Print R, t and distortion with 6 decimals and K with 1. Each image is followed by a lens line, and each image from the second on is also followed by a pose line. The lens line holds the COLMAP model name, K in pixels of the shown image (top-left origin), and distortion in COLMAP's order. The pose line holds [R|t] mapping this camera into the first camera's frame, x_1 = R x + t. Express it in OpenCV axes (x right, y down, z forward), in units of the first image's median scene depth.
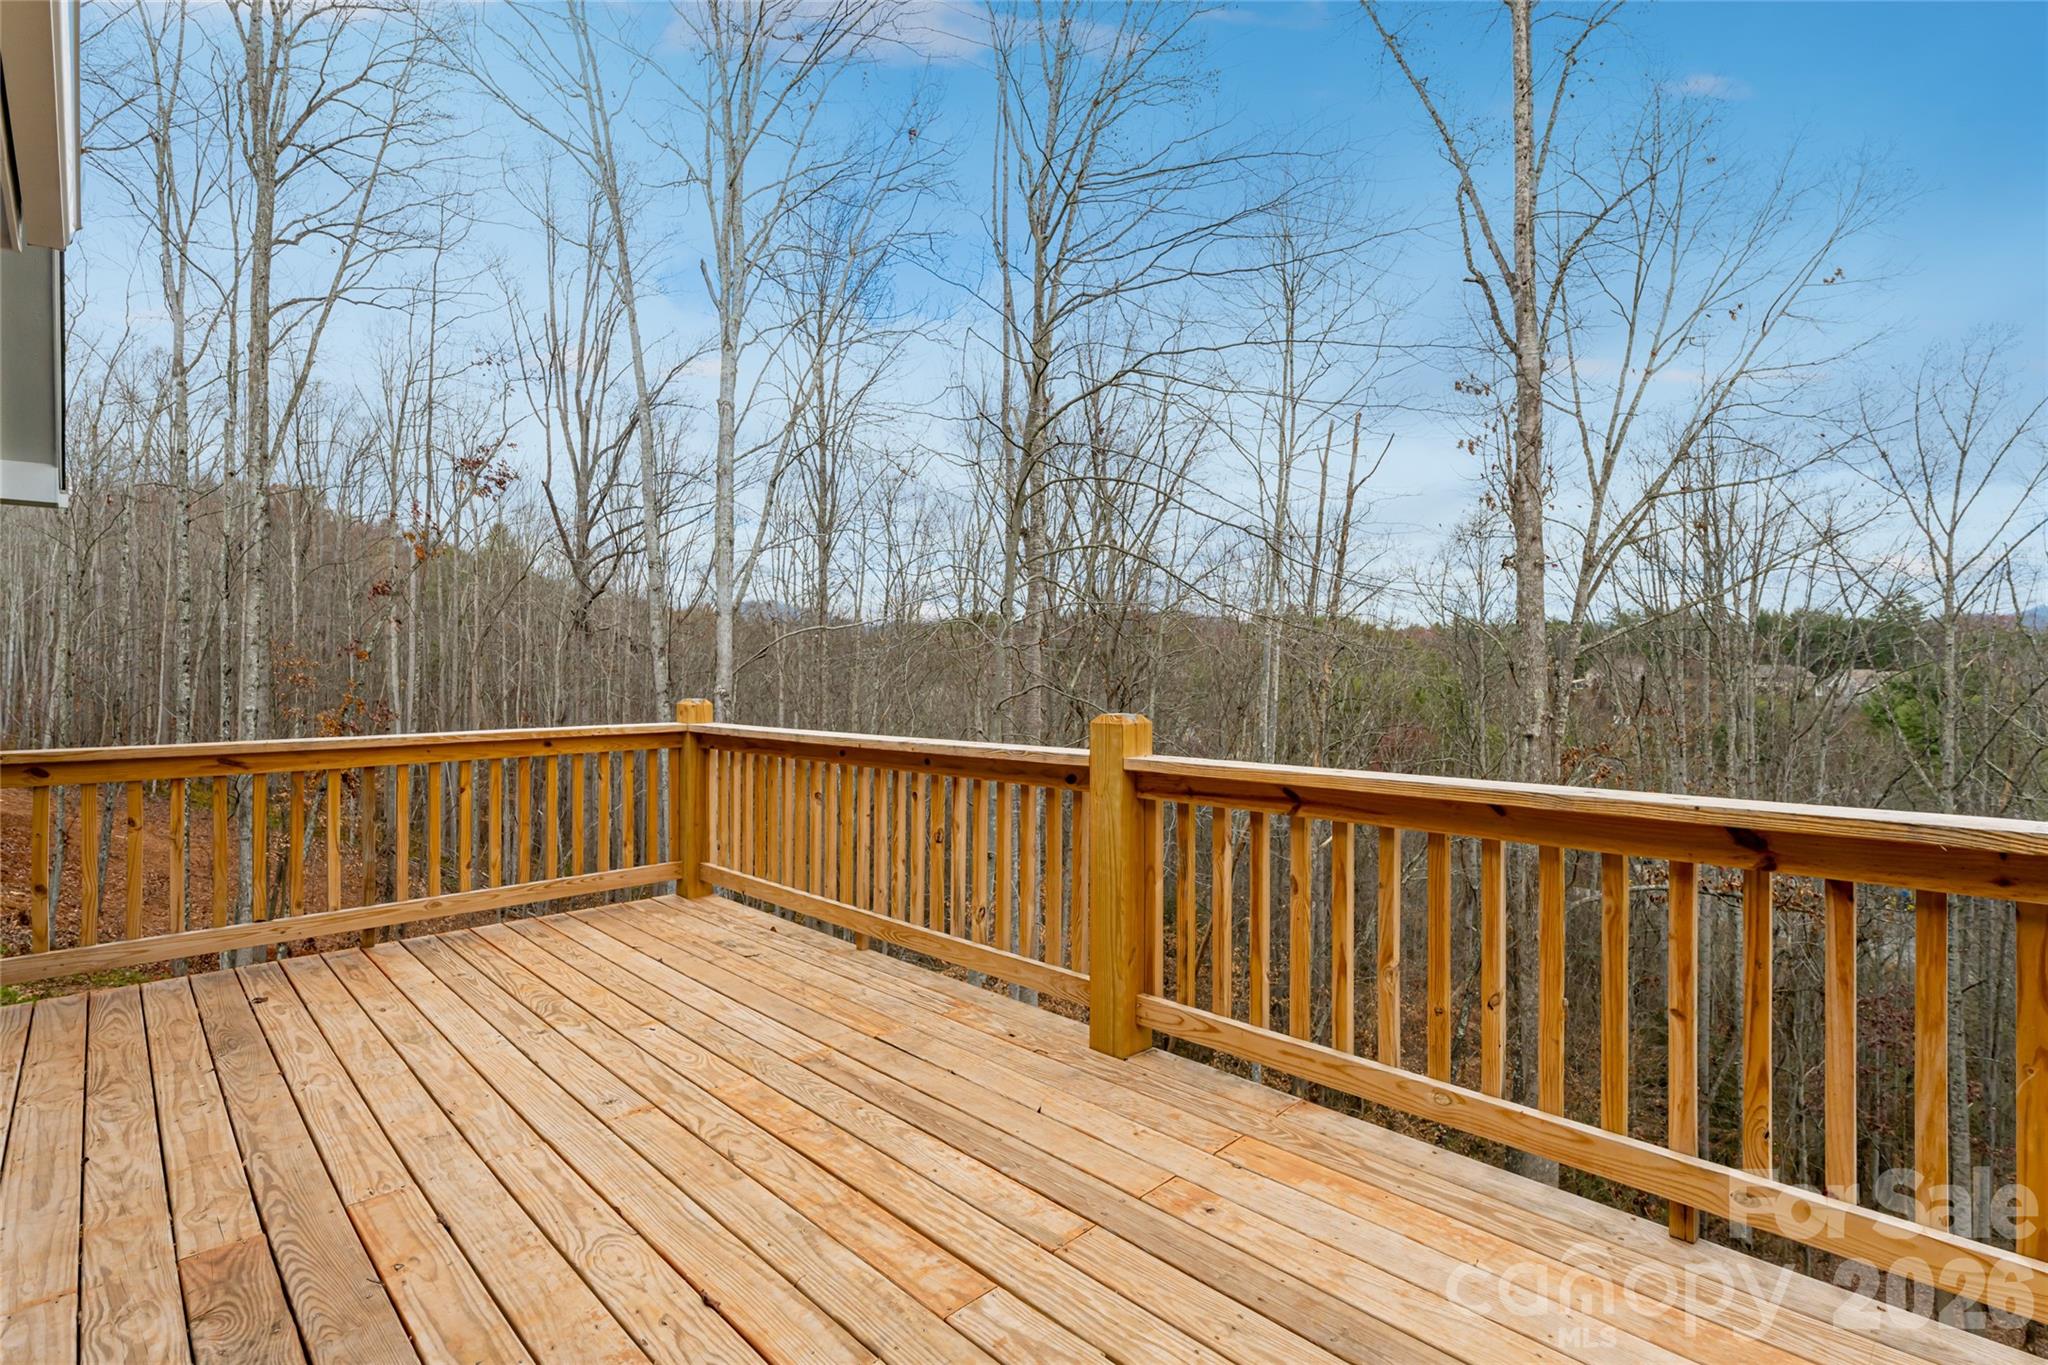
lens RADIAL K [[1022.6, 0, 1024.0], [0, 1022.6, 682.5], [0, 0, 1]] dist [0.000764, -0.000467]
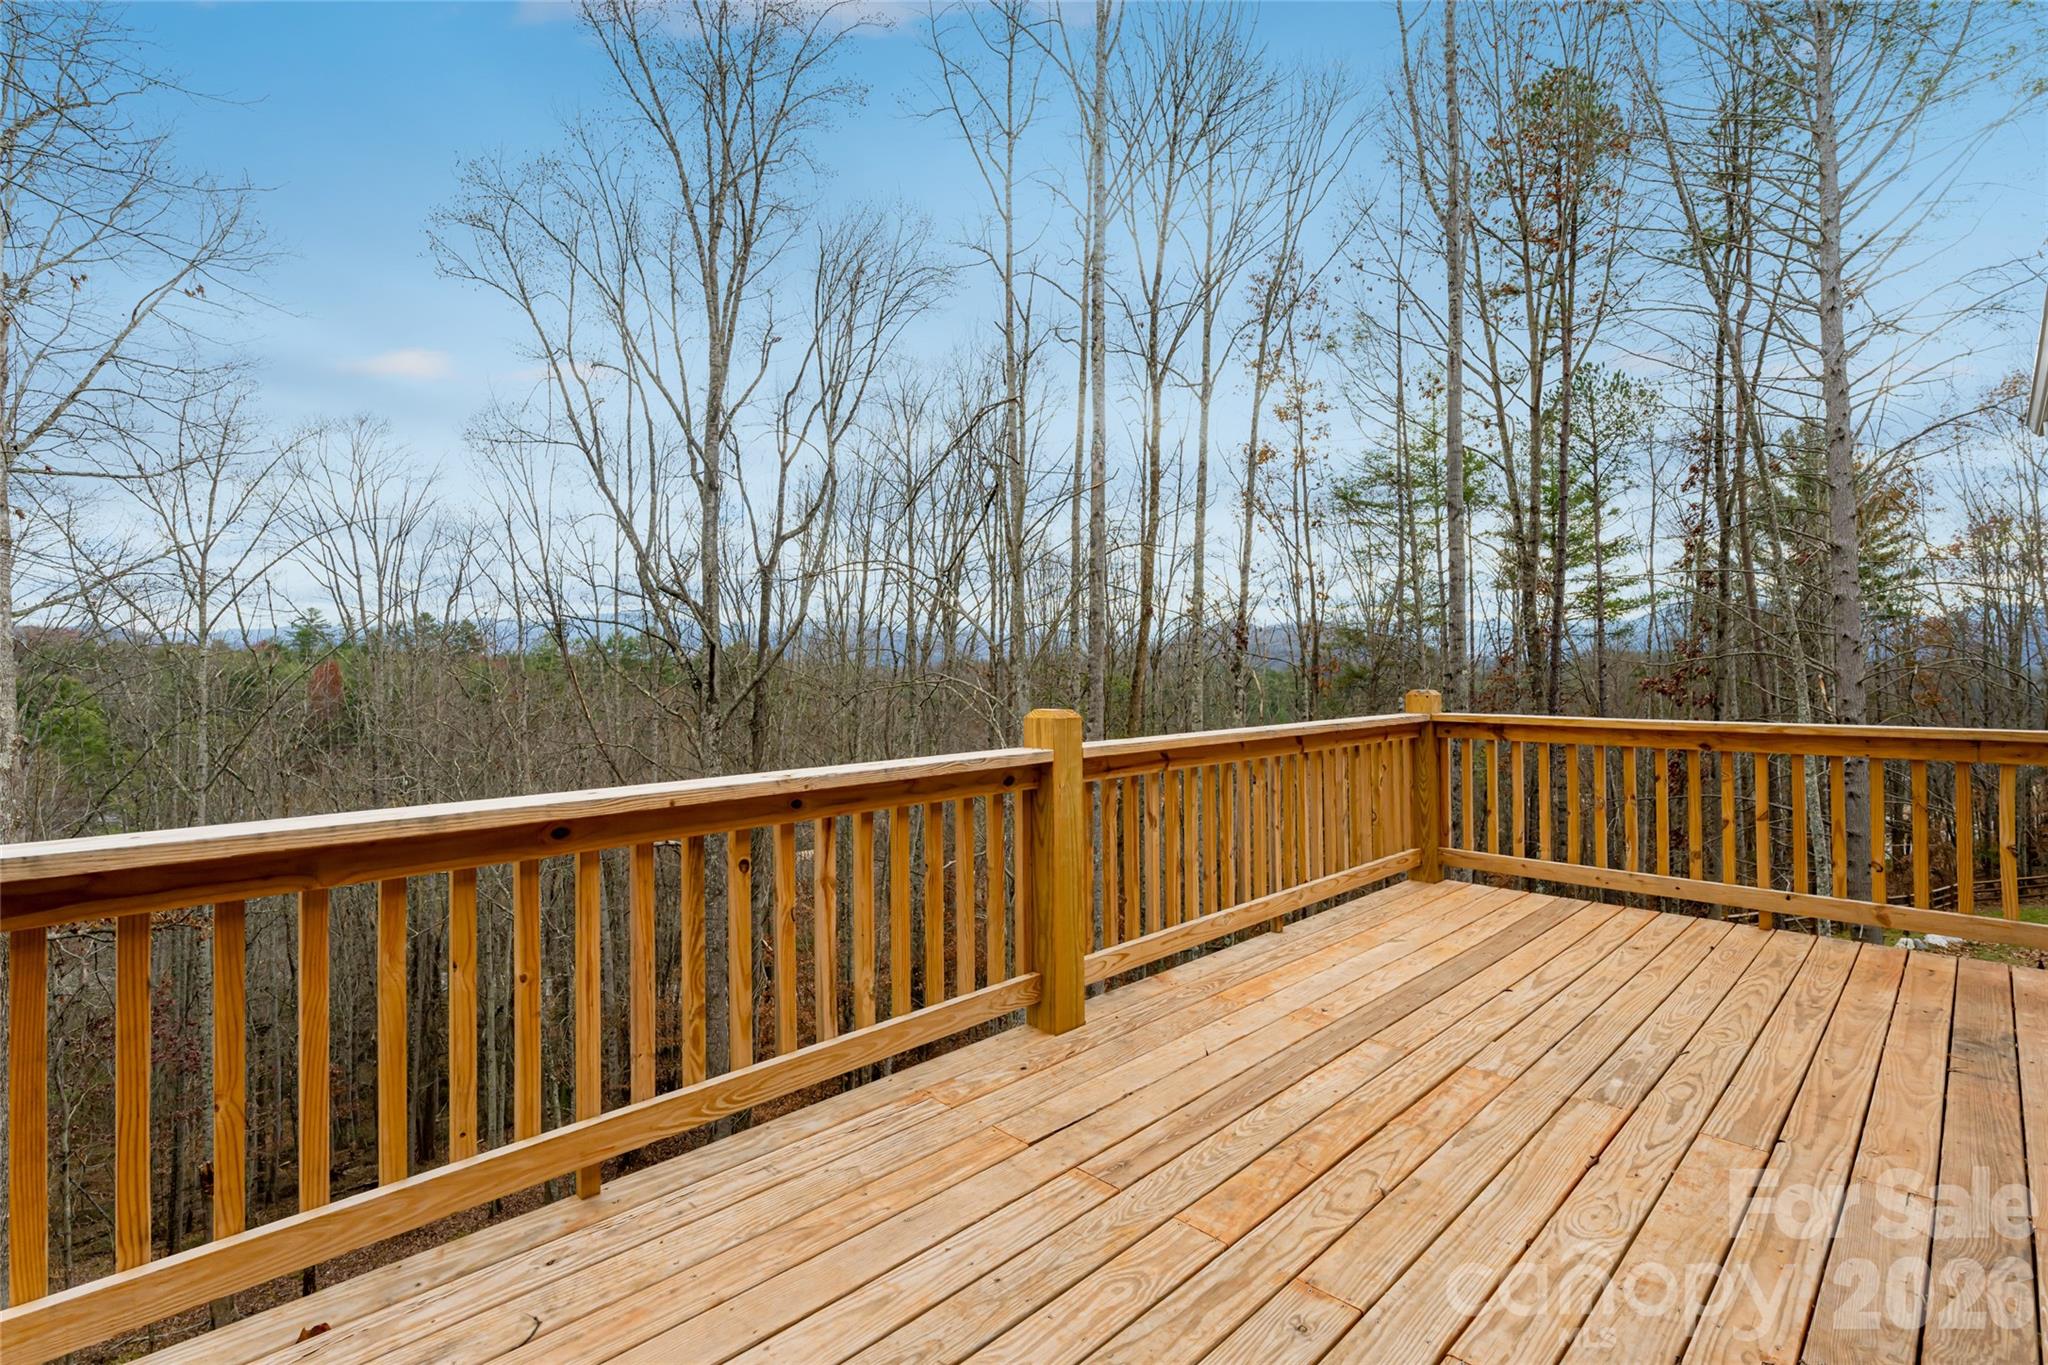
lens RADIAL K [[959.2, 0, 1024.0], [0, 959.2, 682.5], [0, 0, 1]] dist [0.000582, -0.000919]
pose [[-0.036145, -0.008948, 0.999306, -0.972448], [0.021481, 0.999722, 0.009728, -0.007732], [-0.999116, 0.021818, -0.035943, 1.154002]]
